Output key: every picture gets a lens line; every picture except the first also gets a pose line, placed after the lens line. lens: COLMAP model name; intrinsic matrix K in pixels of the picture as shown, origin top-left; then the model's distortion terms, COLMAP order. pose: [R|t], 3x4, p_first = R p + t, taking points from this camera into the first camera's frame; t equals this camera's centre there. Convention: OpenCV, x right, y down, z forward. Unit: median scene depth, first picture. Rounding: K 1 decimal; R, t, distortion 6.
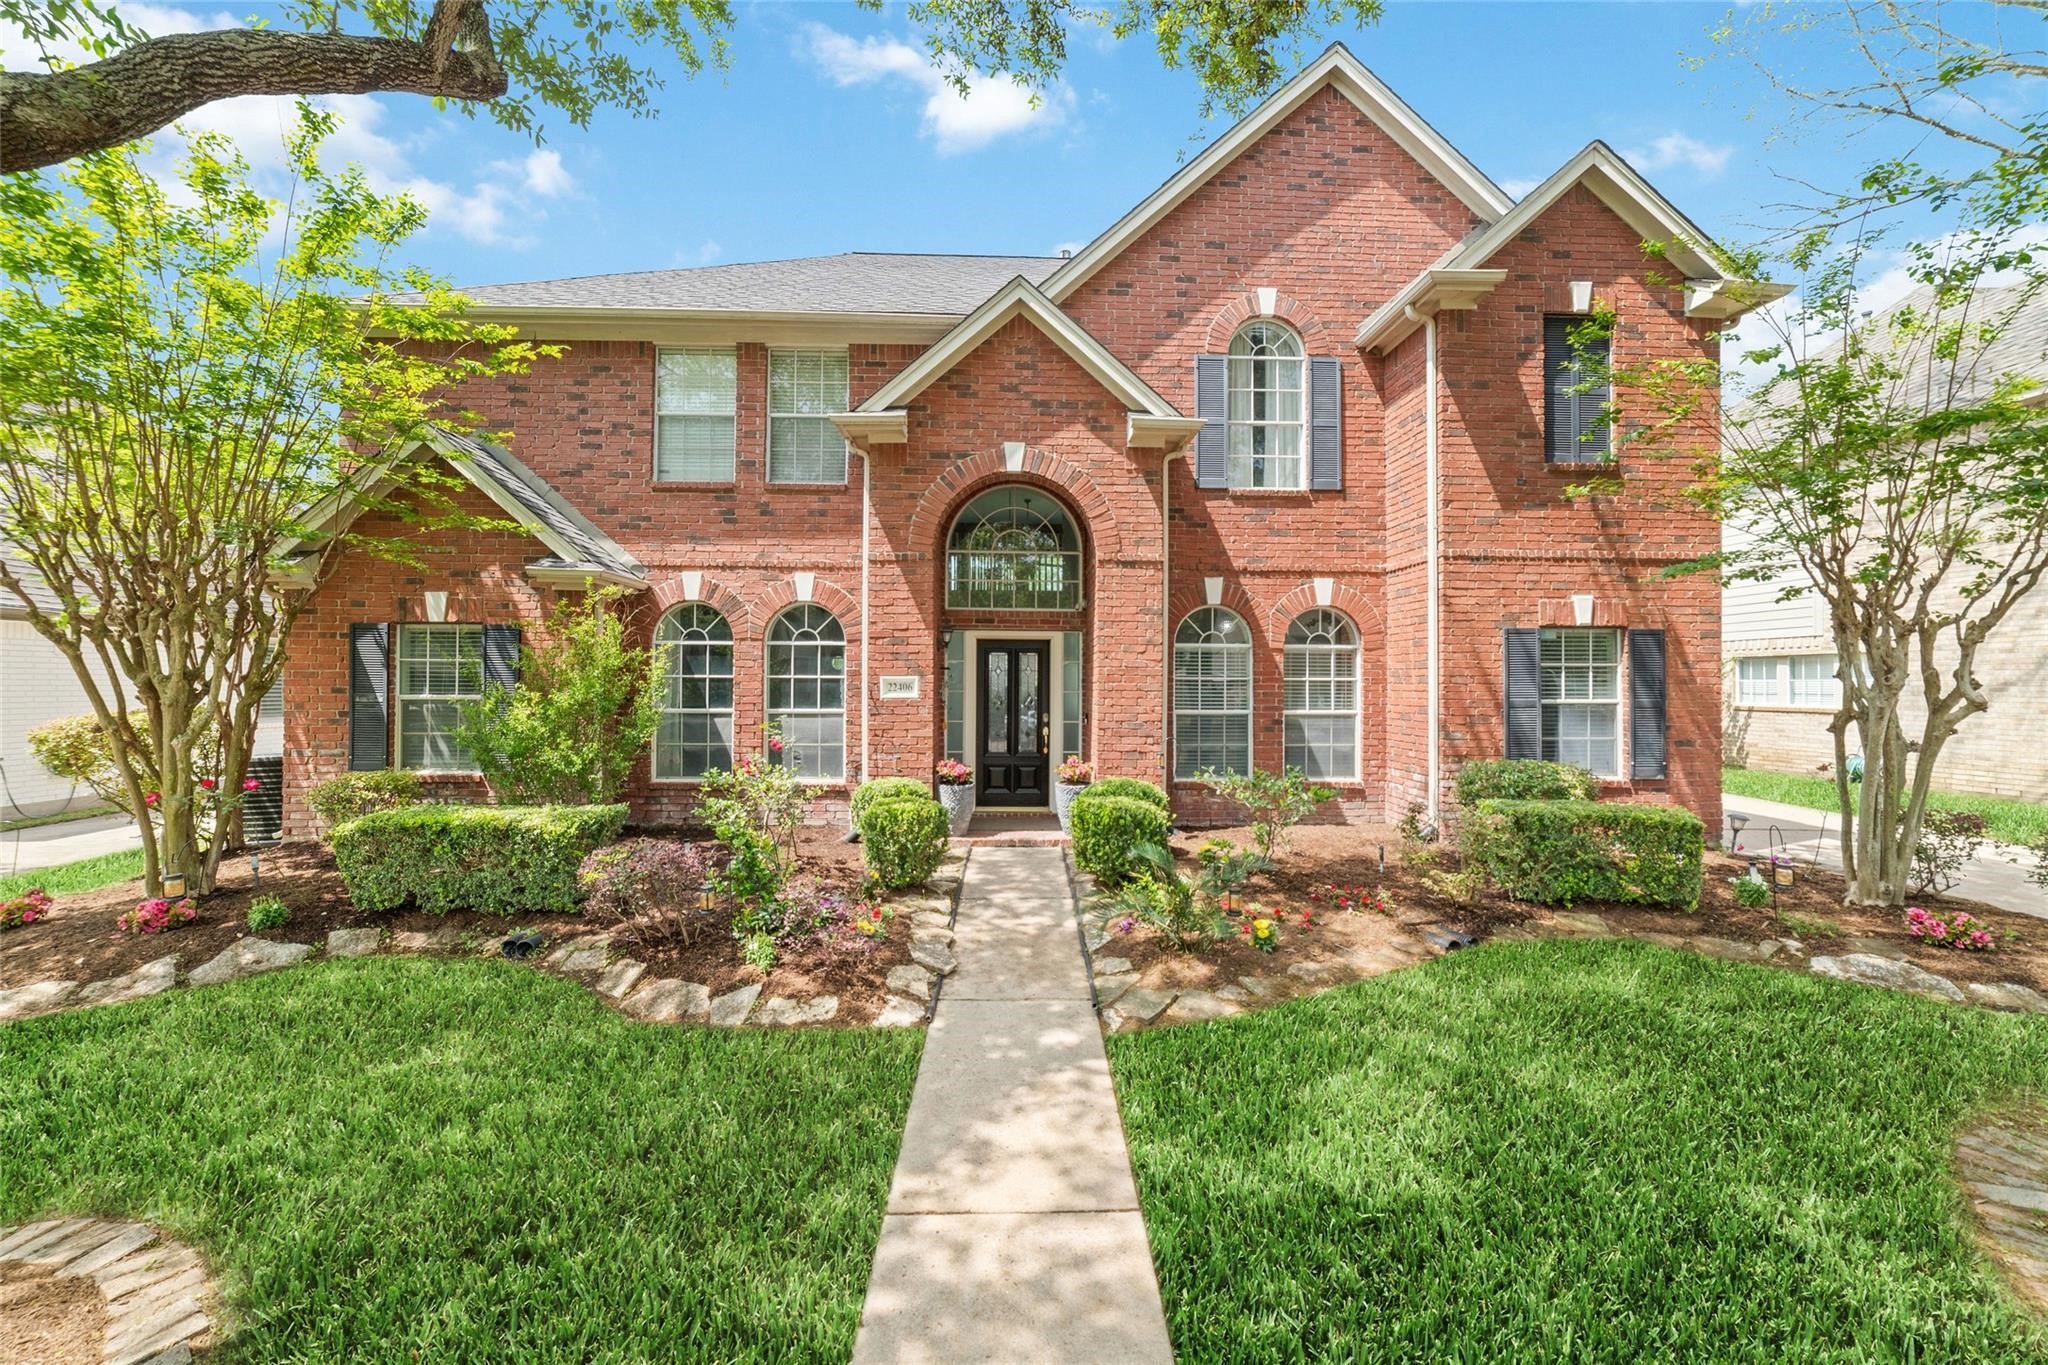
lens RADIAL K [[813.5, 0, 1018.2], [0, 813.5, 685.3], [0, 0, 1]] dist [0.002839, 0.000285]
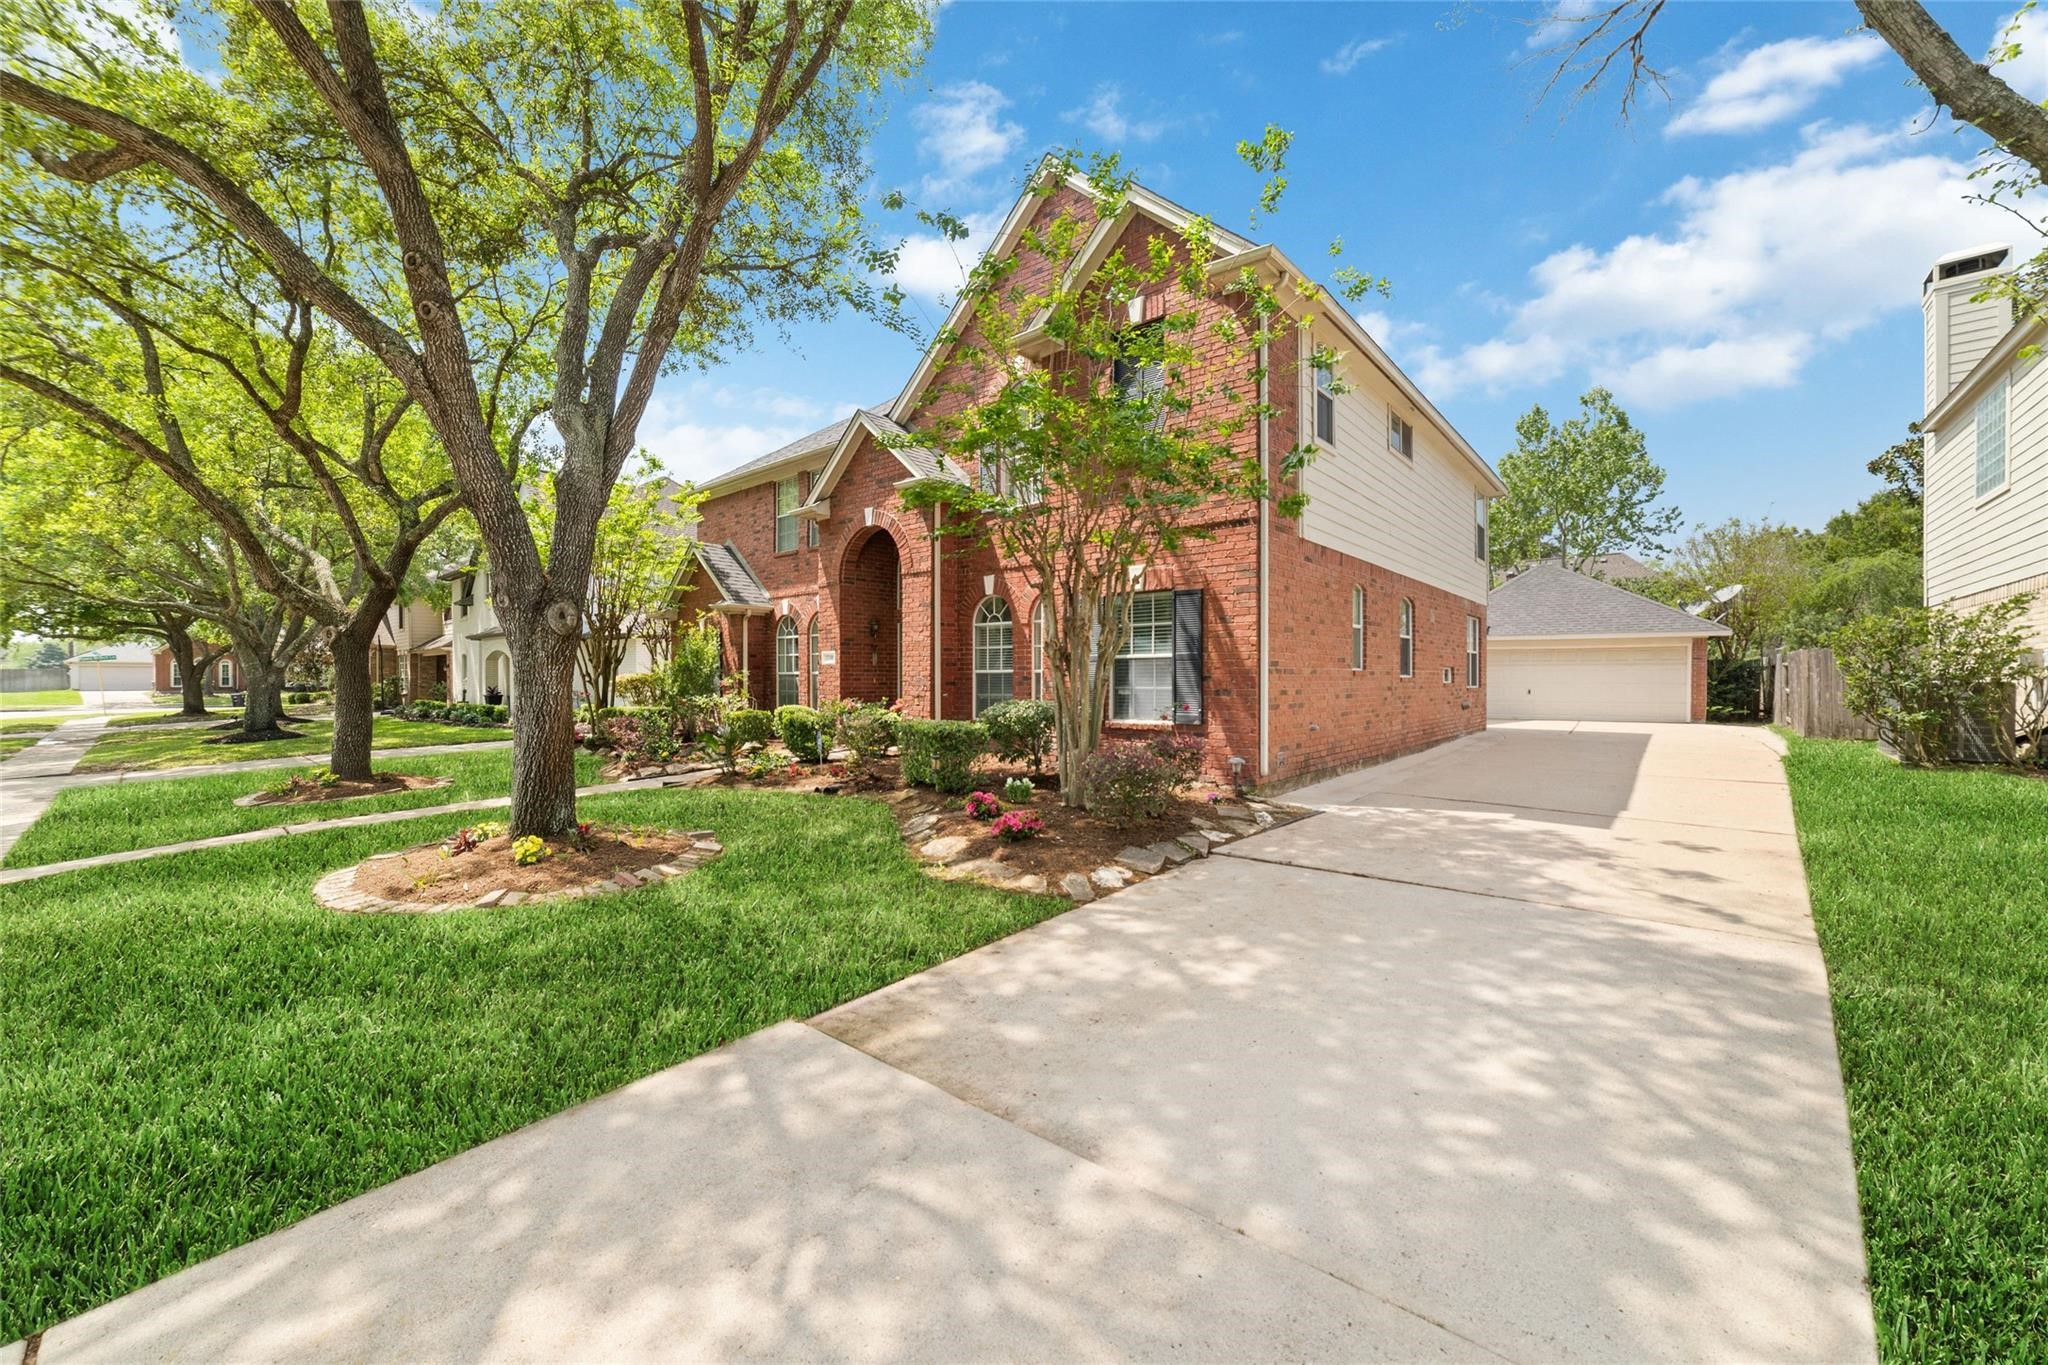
lens RADIAL K [[809.5, 0, 1019.5], [0, 809.5, 681.0], [0, 0, 1]] dist [0.000260, -0.000111]
pose [[0.703035, -0.002130, -0.711153, 1.384343], [0.001299, 0.999998, -0.001712, 0.056853], [0.711155, 0.000280, 0.703036, 0.060320]]
